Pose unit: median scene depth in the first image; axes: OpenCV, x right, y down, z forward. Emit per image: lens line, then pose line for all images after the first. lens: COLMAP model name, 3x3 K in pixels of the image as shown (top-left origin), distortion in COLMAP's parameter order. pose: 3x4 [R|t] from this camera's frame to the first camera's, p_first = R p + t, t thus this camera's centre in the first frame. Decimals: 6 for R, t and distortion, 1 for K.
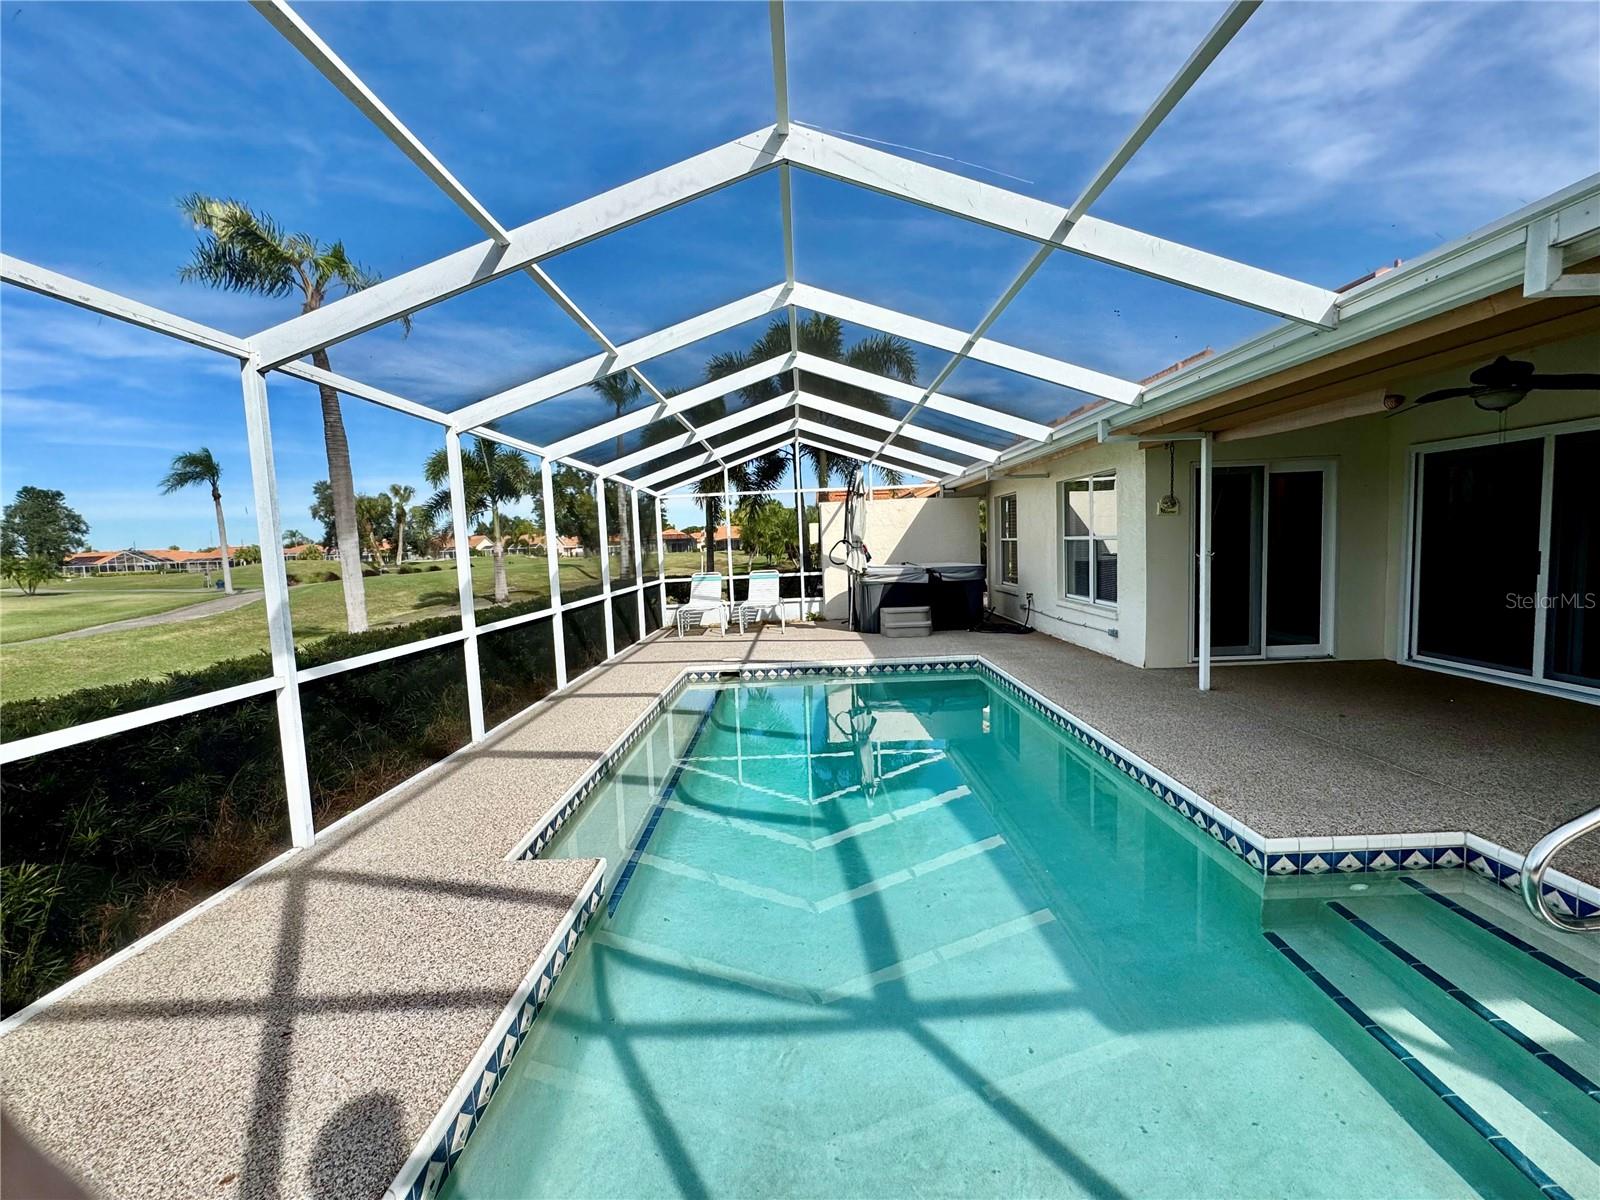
lens RADIAL K [[698.6, 0, 796.4], [0, 698.6, 609.4], [0, 0, 1]] dist [-0.004259, -0.000938]
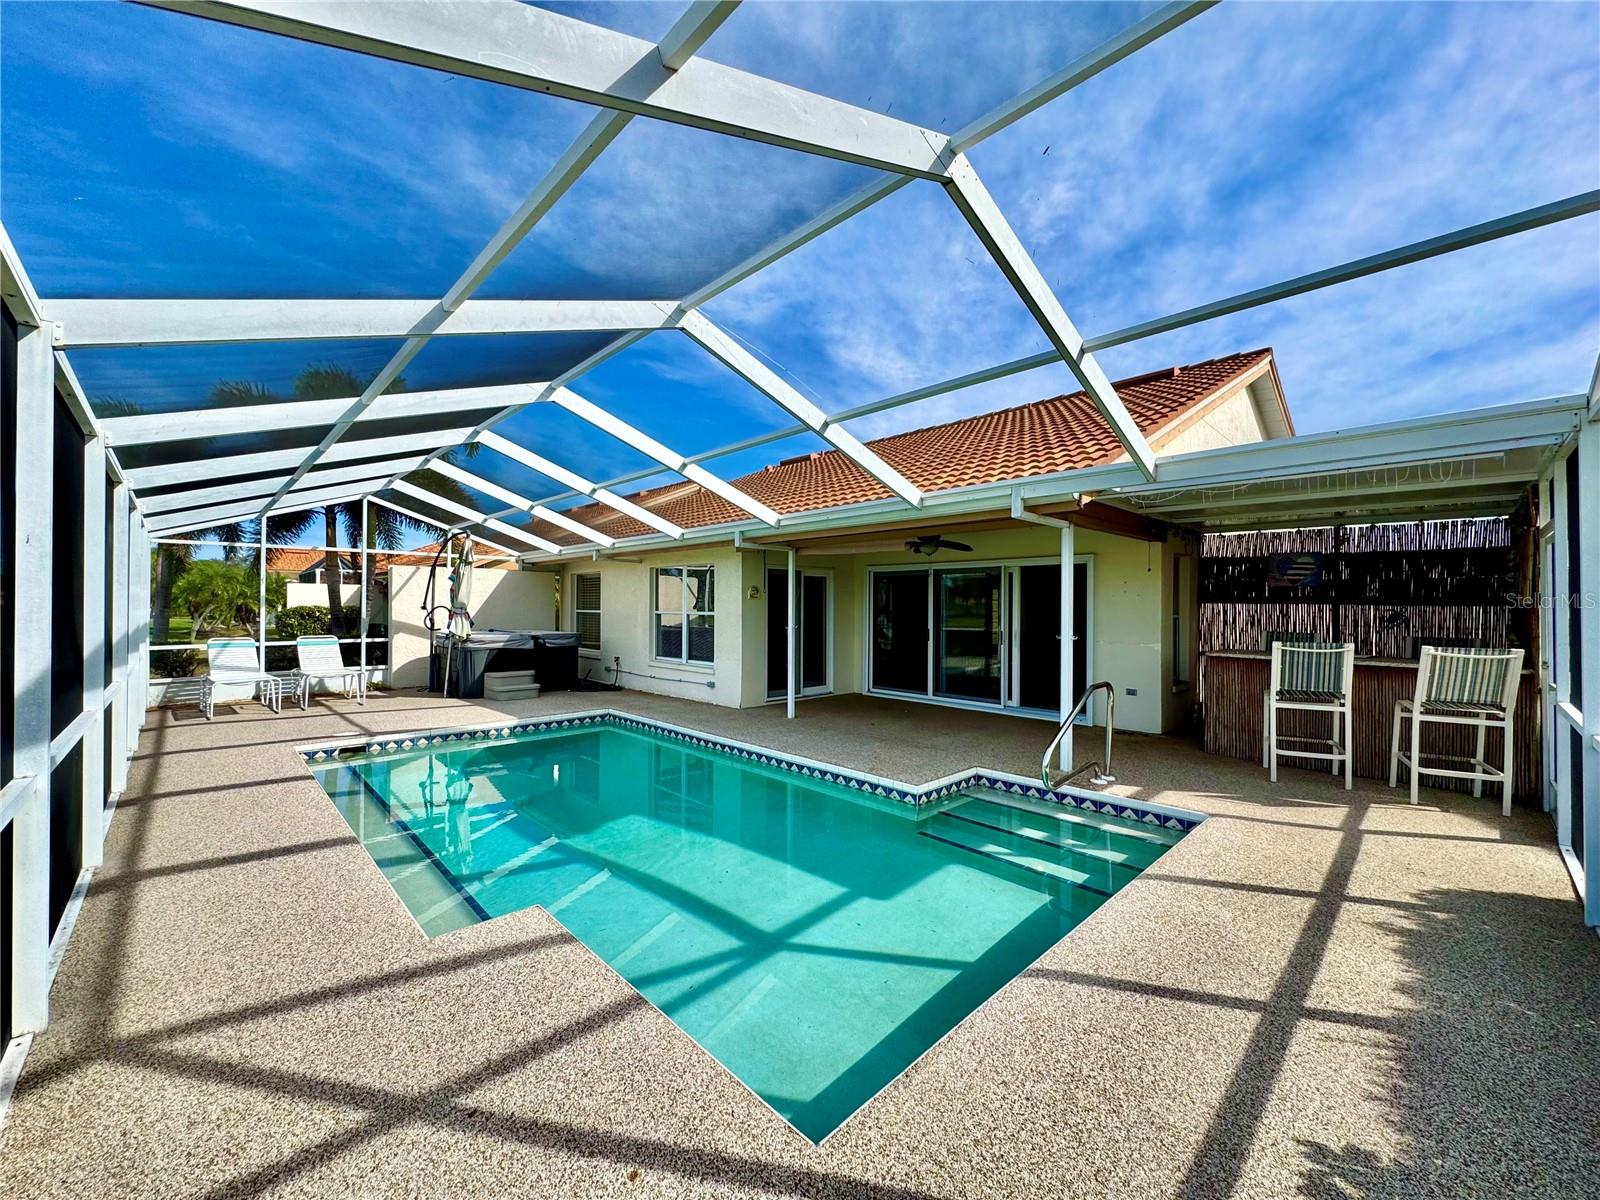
lens RADIAL K [[634.4, 0, 799.4], [0, 634.4, 604.1], [0, 0, 1]] dist [-0.011207, -0.000207]
pose [[0.712119, 0.046484, 0.700518, -0.263501], [0.033710, 0.994391, -0.100252, 0.007478], [-0.701249, 0.095006, 0.706558, 0.009319]]
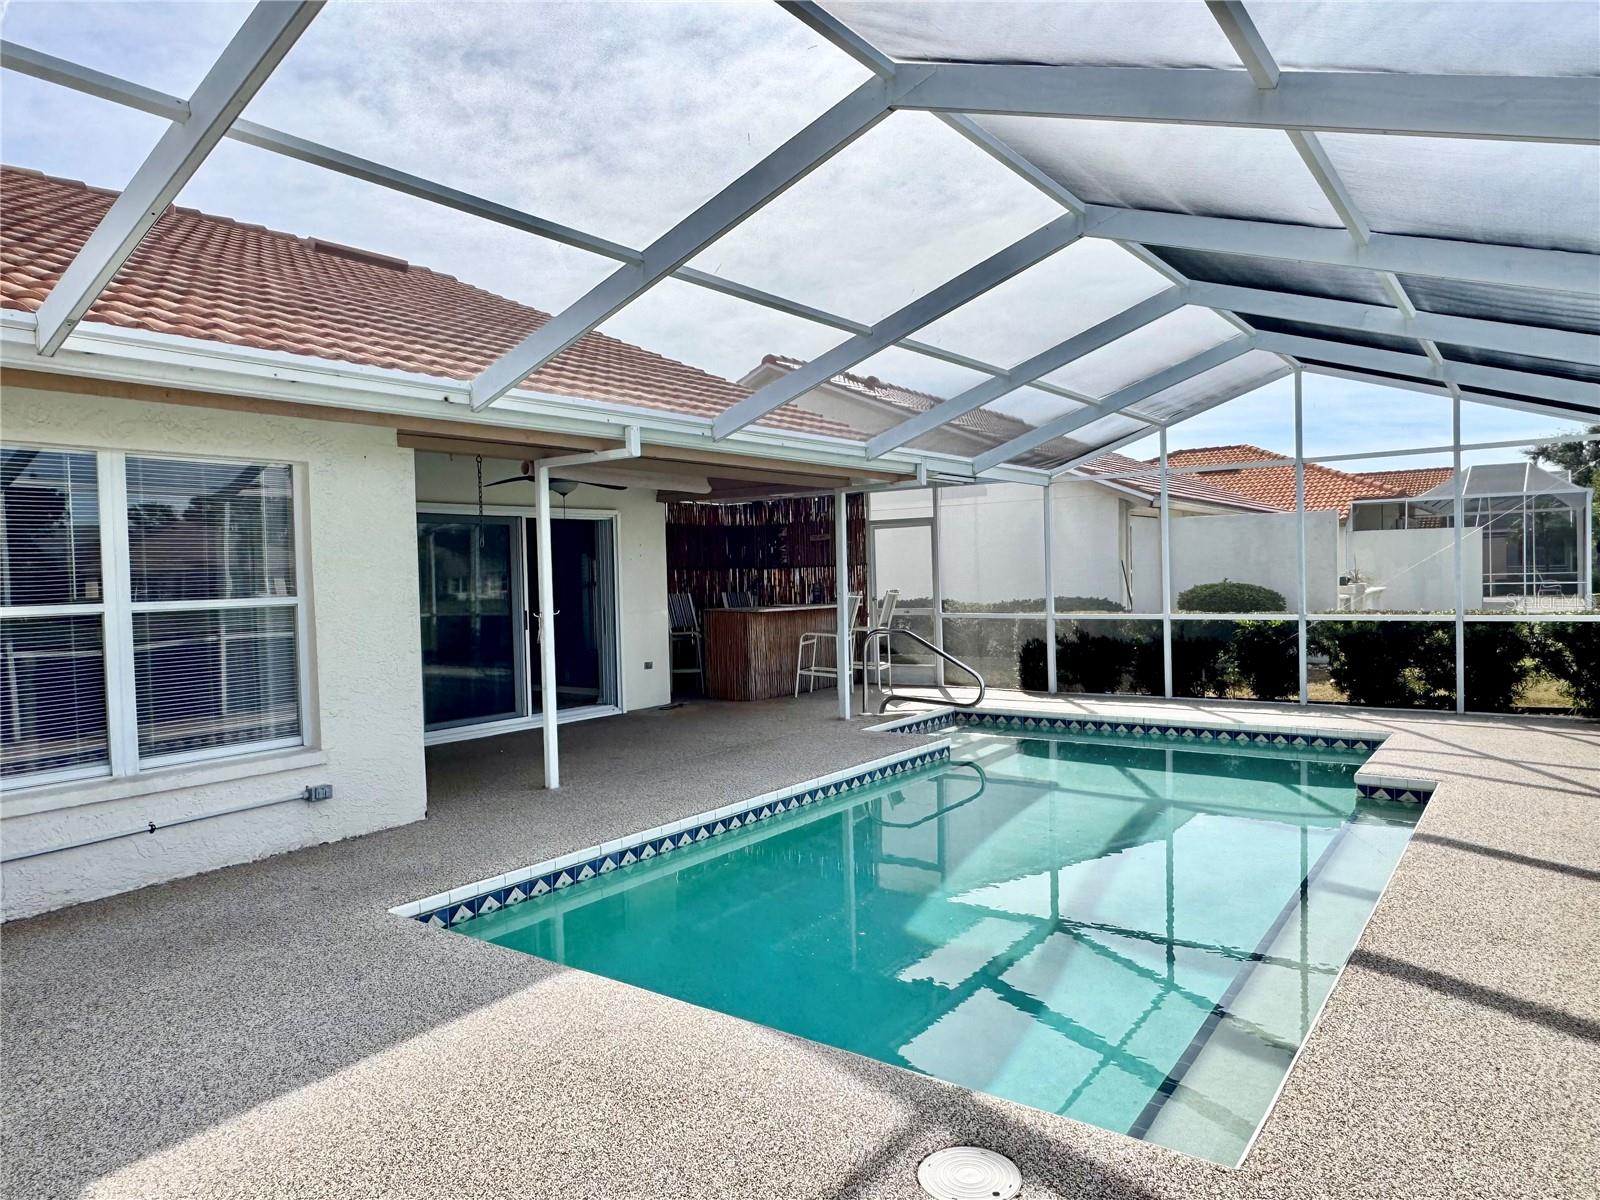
lens RADIAL K [[1023.3, 0, 800.1], [0, 1023.3, 598.9], [0, 0, 1]] dist [-0.002981, -0.000712]
pose [[-0.818355, 0.044912, 0.572956, -0.207100], [0.109498, 0.990865, 0.078726, -0.153120], [-0.564186, 0.127163, -0.815796, 1.722522]]
